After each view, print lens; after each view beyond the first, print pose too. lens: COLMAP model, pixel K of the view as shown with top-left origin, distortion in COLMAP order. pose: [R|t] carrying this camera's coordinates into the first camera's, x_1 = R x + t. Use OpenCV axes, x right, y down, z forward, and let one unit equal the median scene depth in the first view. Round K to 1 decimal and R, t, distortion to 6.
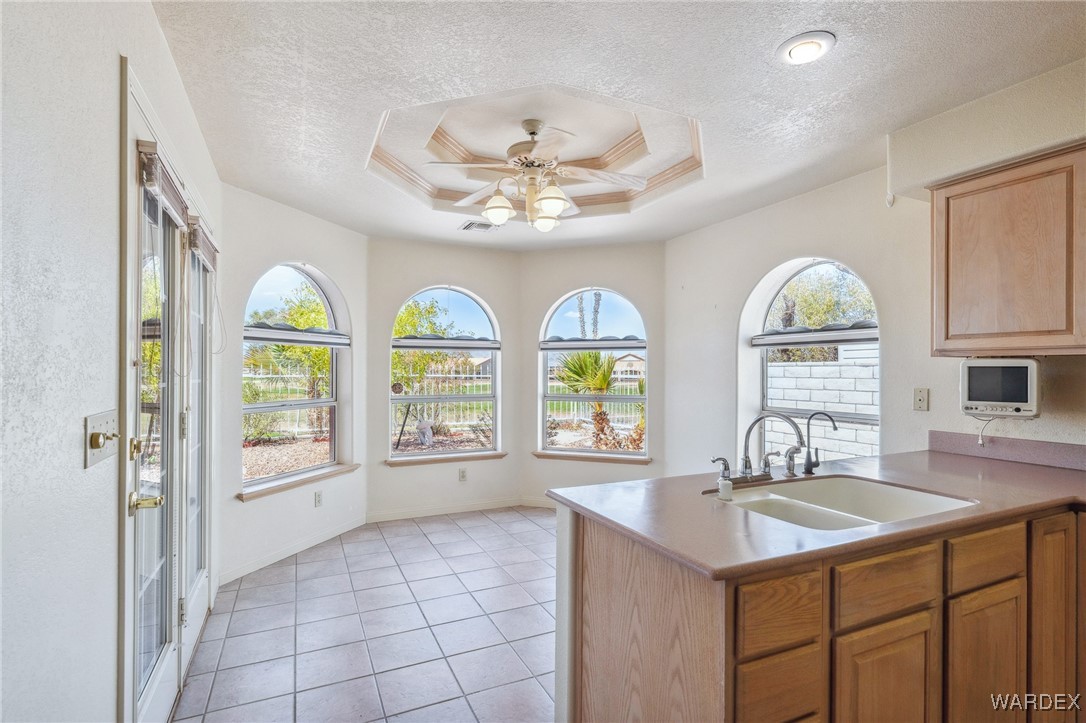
lens RADIAL K [[520.7, 0, 539.2], [0, 520.7, 367.1], [0, 0, 1]] dist [0.000967, 0.000122]
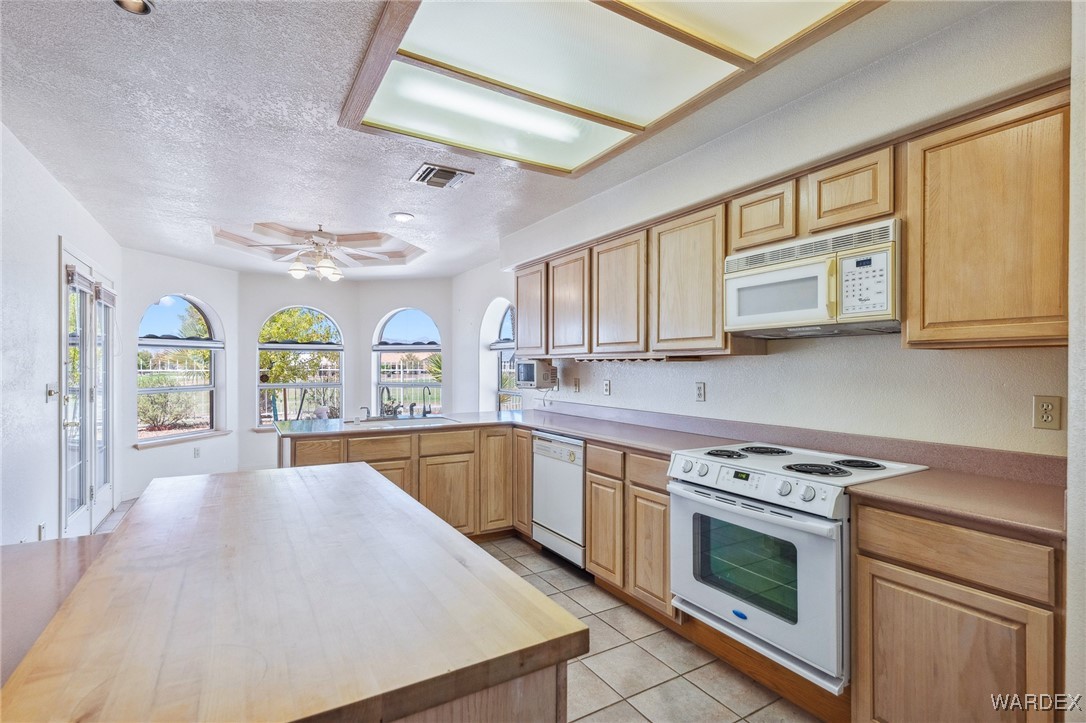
lens RADIAL K [[510.9, 0, 541.0], [0, 510.9, 364.9], [0, 0, 1]] dist [0.000967, -0.000309]
pose [[0.995107, -0.000898, 0.098799, 0.448424], [0.000244, 0.999978, 0.006628, -0.005928], [-0.098802, -0.006571, 0.995085, -0.598259]]
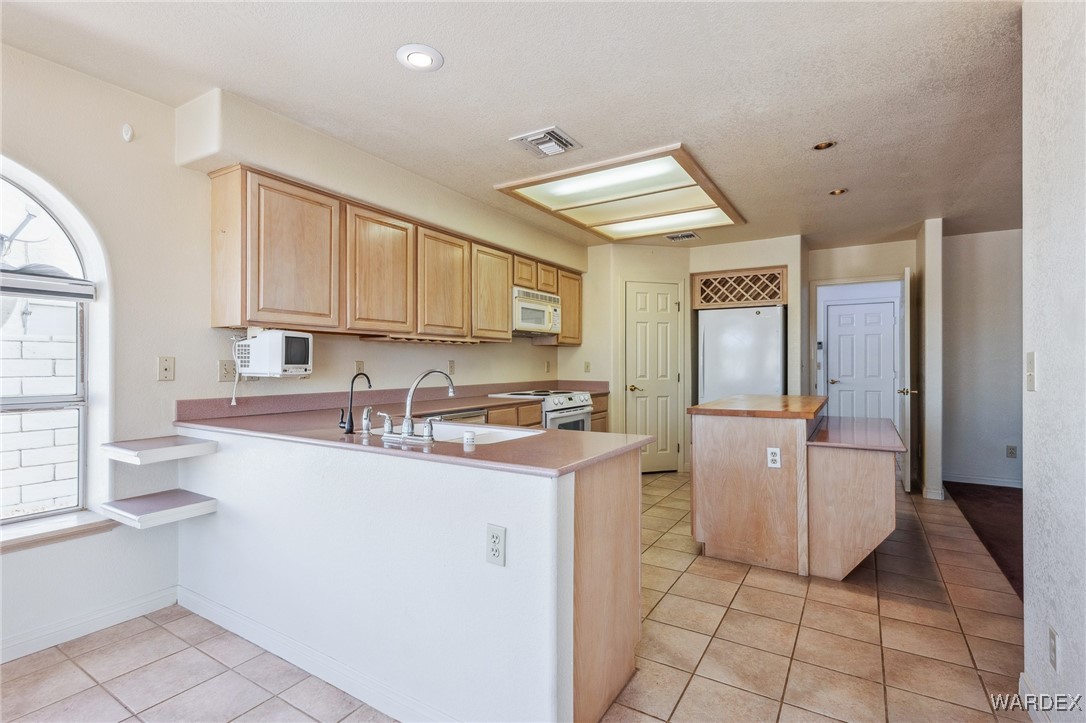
lens RADIAL K [[510.9, 0, 541.0], [0, 510.9, 364.9], [0, 0, 1]] dist [0.000967, -0.000309]
pose [[-0.542056, -0.005020, 0.840327, -0.309910], [-0.008535, 0.999963, 0.000468, 0.037406], [-0.840299, -0.006918, -0.542079, 0.712652]]
